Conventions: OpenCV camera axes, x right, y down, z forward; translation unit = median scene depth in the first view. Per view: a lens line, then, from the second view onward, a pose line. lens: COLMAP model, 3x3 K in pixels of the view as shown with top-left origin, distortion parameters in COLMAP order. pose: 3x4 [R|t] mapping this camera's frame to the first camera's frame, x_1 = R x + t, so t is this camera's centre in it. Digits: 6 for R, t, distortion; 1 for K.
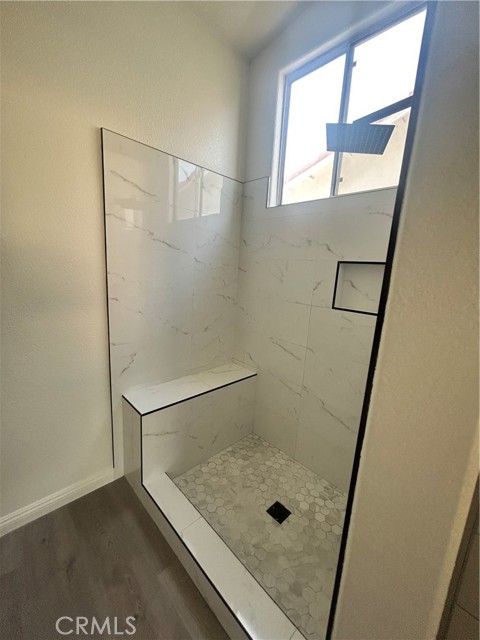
lens RADIAL K [[258.1, 0, 242.7], [0, 258.1, 318.8], [0, 0, 1]] dist [-0.004608, 0.000293]
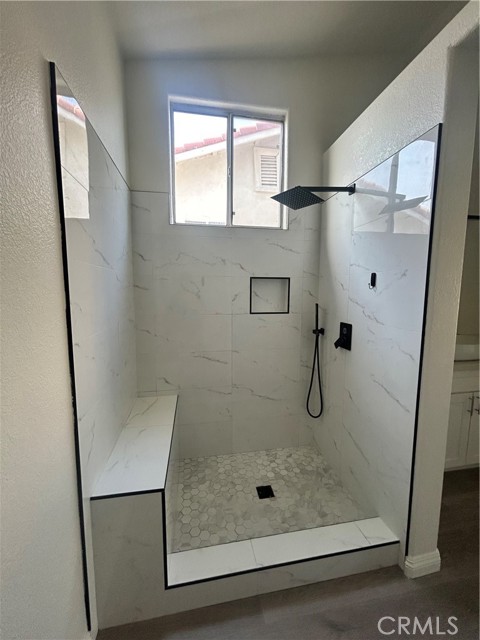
lens RADIAL K [[258.1, 0, 242.2], [0, 258.1, 317.9], [0, 0, 1]] dist [-0.004608, 0.000293]
pose [[0.554389, -0.144254, 0.819661, -0.688657], [0.185265, 0.981543, 0.047438, -0.084066], [-0.811375, 0.125555, 0.570882, 0.294490]]
